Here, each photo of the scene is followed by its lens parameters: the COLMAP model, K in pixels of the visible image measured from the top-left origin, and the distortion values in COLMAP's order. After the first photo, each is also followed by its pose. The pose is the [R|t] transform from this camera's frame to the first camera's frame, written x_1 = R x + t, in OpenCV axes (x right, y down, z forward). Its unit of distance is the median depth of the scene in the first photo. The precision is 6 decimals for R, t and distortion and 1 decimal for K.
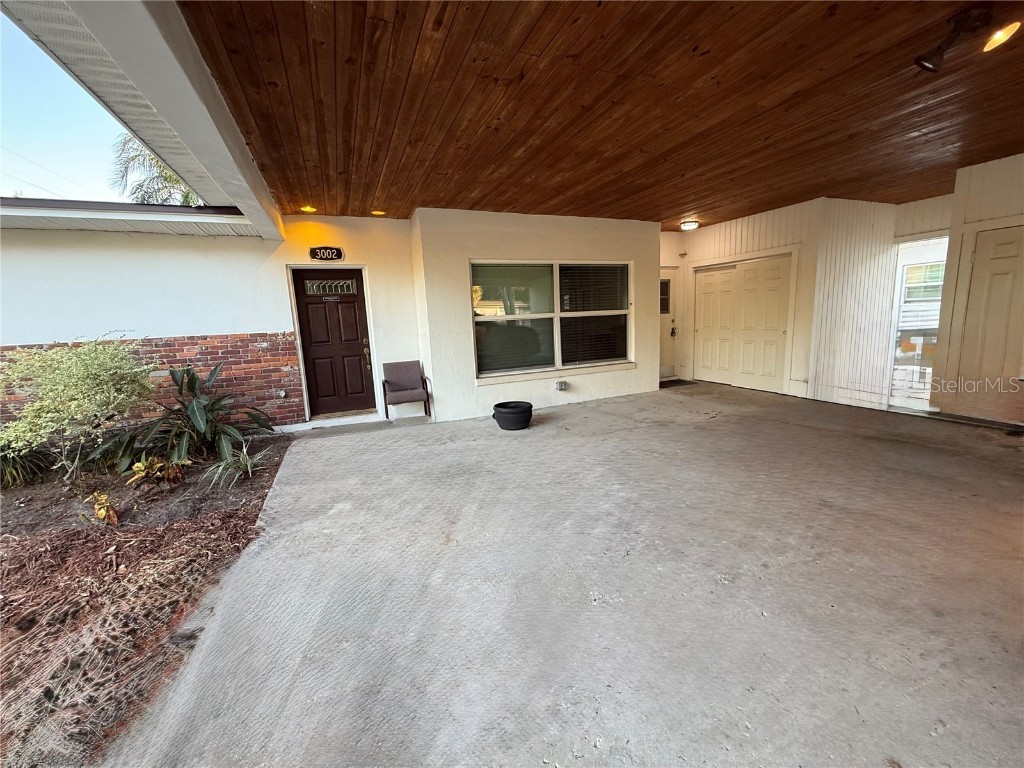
lens RADIAL K [[404.4, 0, 508.6], [0, 404.4, 384.4], [0, 0, 1]] dist [-0.000481, -0.000042]
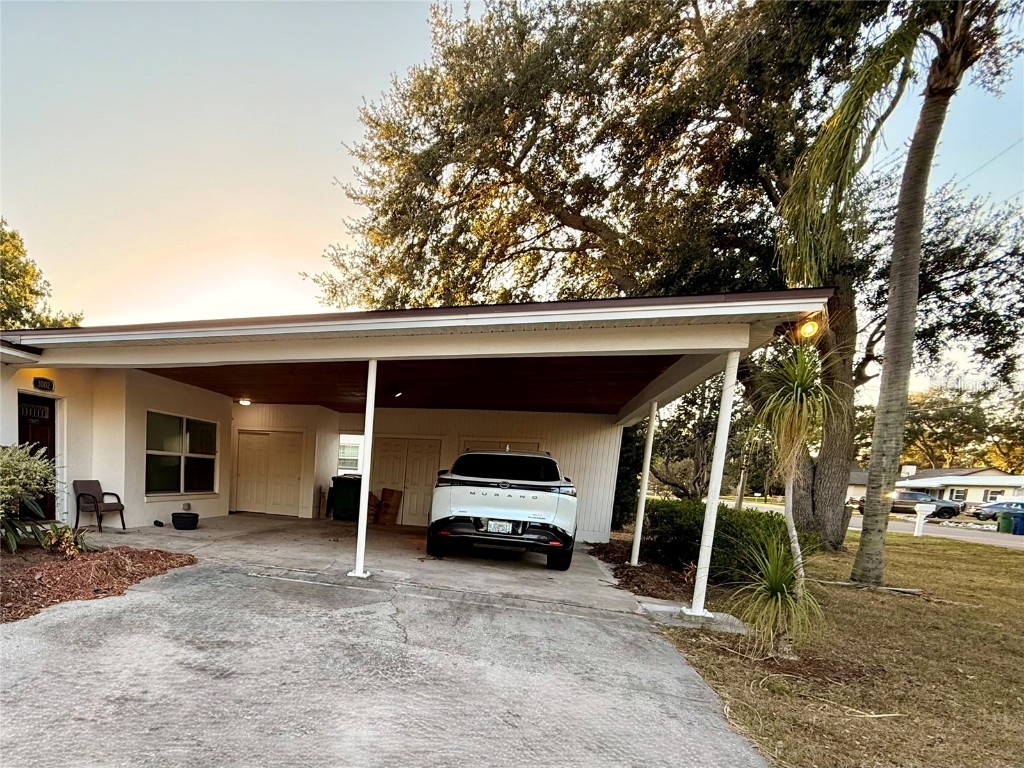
lens RADIAL K [[404.4, 0, 508.6], [0, 404.4, 384.4], [0, 0, 1]] dist [-0.000481, -0.000042]
pose [[0.339548, 0.266002, 0.902192, -0.695871], [0.092793, 0.945026, -0.313554, 0.116549], [-0.936001, 0.190183, 0.296198, -0.413507]]
